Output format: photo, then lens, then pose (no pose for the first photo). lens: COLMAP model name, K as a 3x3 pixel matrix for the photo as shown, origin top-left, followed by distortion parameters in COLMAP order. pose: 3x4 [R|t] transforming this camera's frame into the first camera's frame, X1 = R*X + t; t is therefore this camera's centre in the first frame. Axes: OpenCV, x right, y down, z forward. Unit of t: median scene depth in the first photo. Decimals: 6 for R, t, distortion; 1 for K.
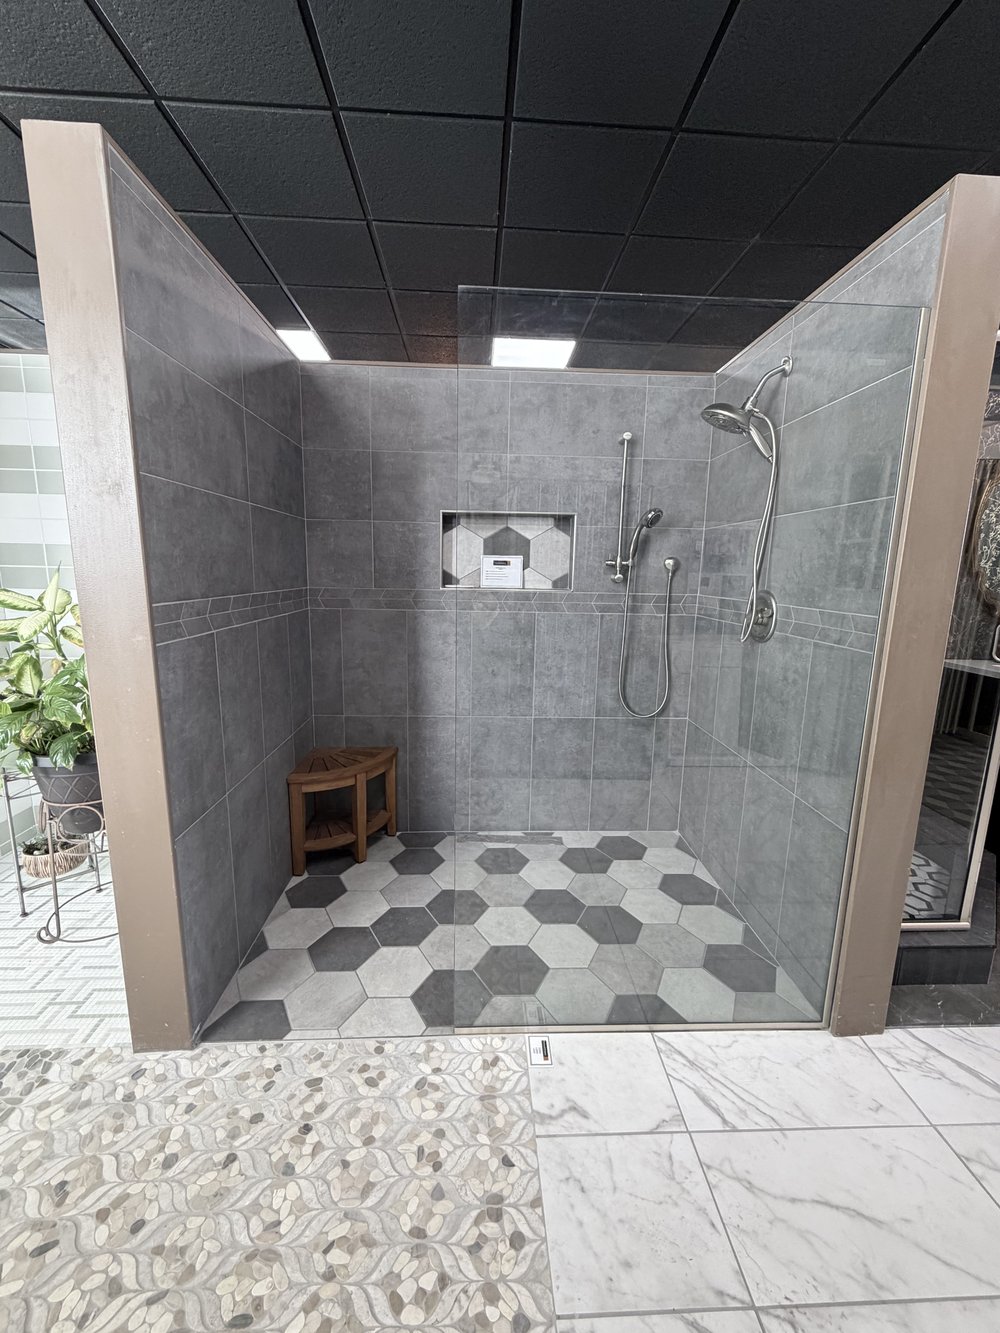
lens RADIAL K [[531.6, 0, 498.7], [0, 531.6, 656.9], [0, 0, 1]] dist [-0.002769, 0.000941]
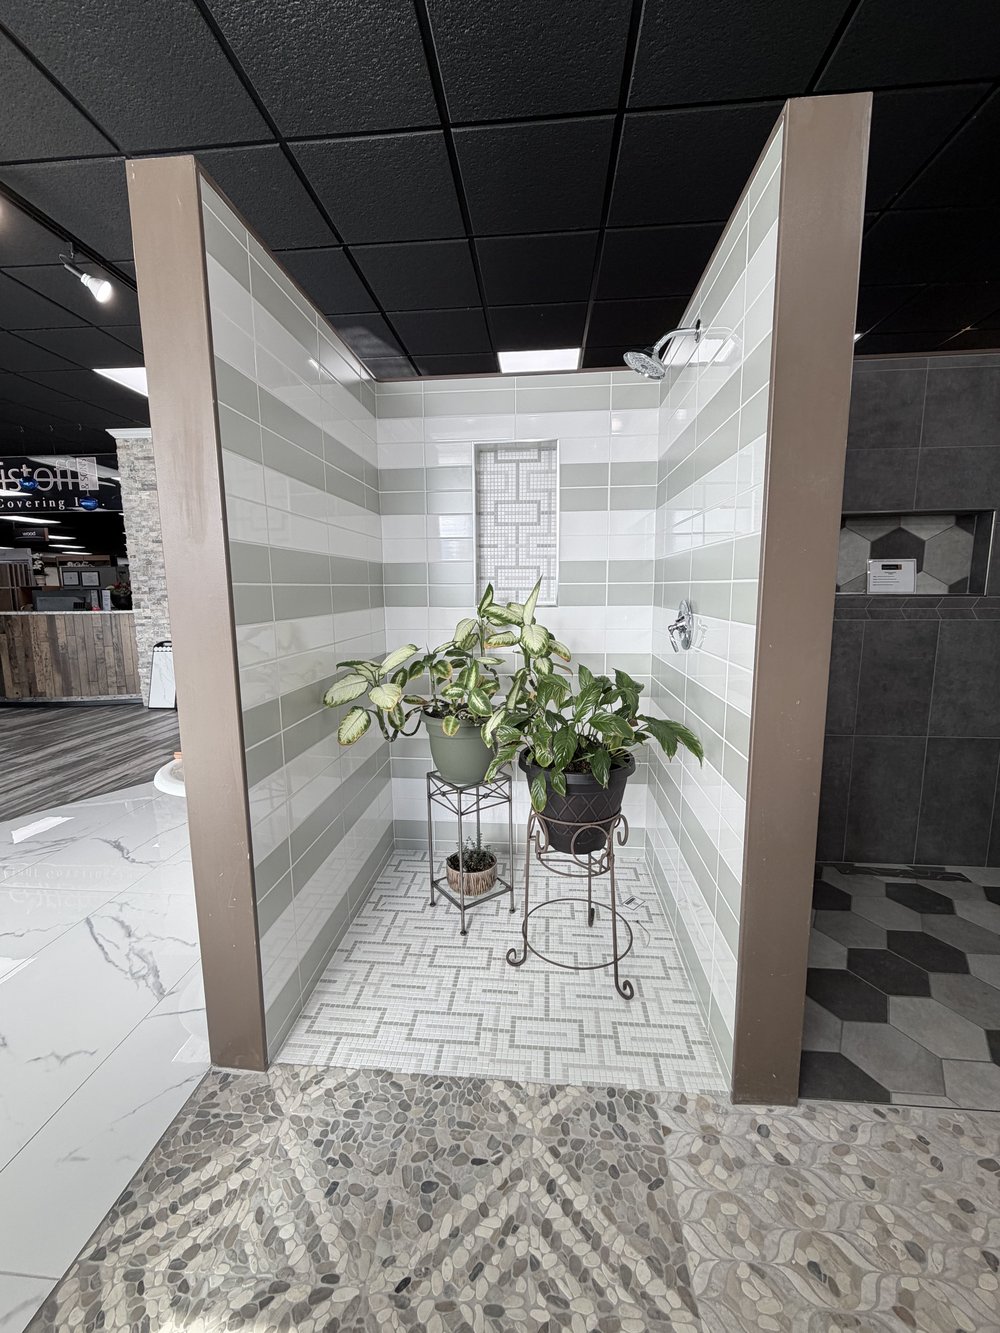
lens RADIAL K [[531.6, 0, 497.9], [0, 531.6, 655.8], [0, 0, 1]] dist [-0.002769, 0.000941]
pose [[0.990941, -0.011440, -0.133812, -0.549888], [0.006457, 0.999272, -0.037610, 0.005891], [0.134145, 0.036405, 0.990293, 0.009724]]
